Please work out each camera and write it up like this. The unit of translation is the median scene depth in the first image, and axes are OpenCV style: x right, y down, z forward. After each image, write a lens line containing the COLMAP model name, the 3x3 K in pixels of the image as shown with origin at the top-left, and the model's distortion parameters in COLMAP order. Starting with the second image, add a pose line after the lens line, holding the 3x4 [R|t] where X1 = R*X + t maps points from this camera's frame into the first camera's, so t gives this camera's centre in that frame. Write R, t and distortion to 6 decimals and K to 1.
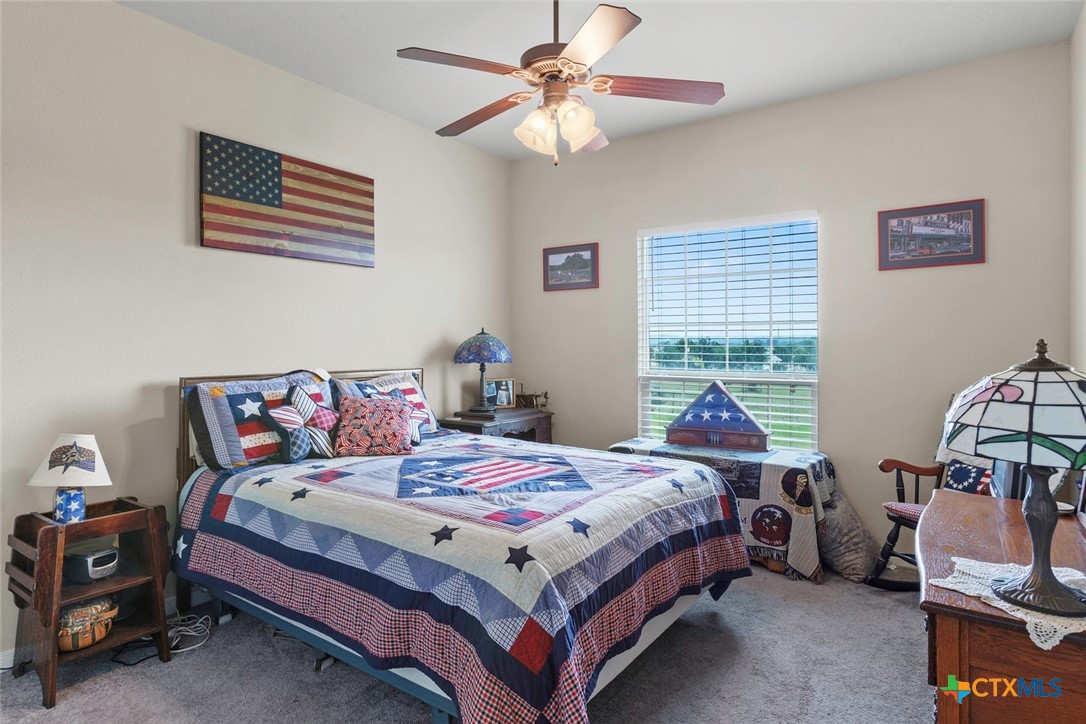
lens RADIAL K [[607.9, 0, 526.3], [0, 607.9, 345.4], [0, 0, 1]] dist [-0.005922, 0.018986]
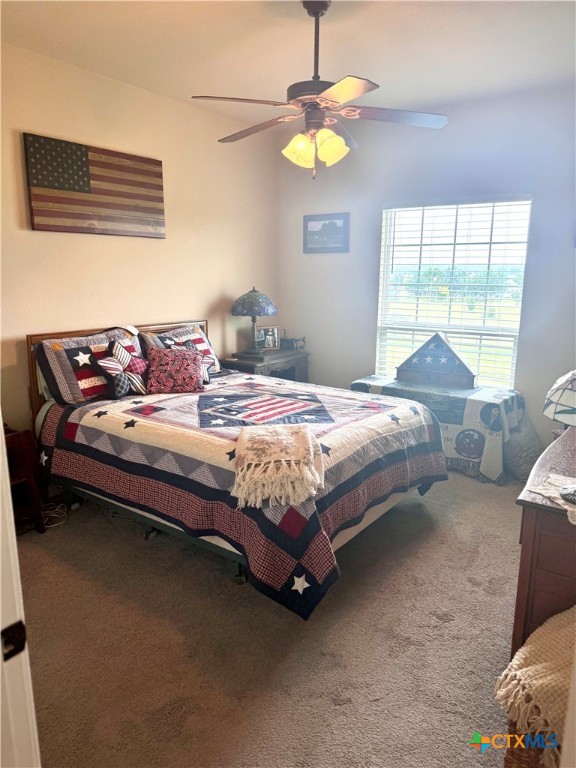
lens RADIAL K [[539.3, 0, 288.0], [0, 539.3, 384.0], [0, 0, 1]] dist [0.191661, -0.381330]
pose [[0.999962, 0.008347, 0.002551, -0.004819], [-0.008689, 0.979653, 0.200512, -0.089353], [-0.000826, -0.200526, 0.979688, -0.198360]]
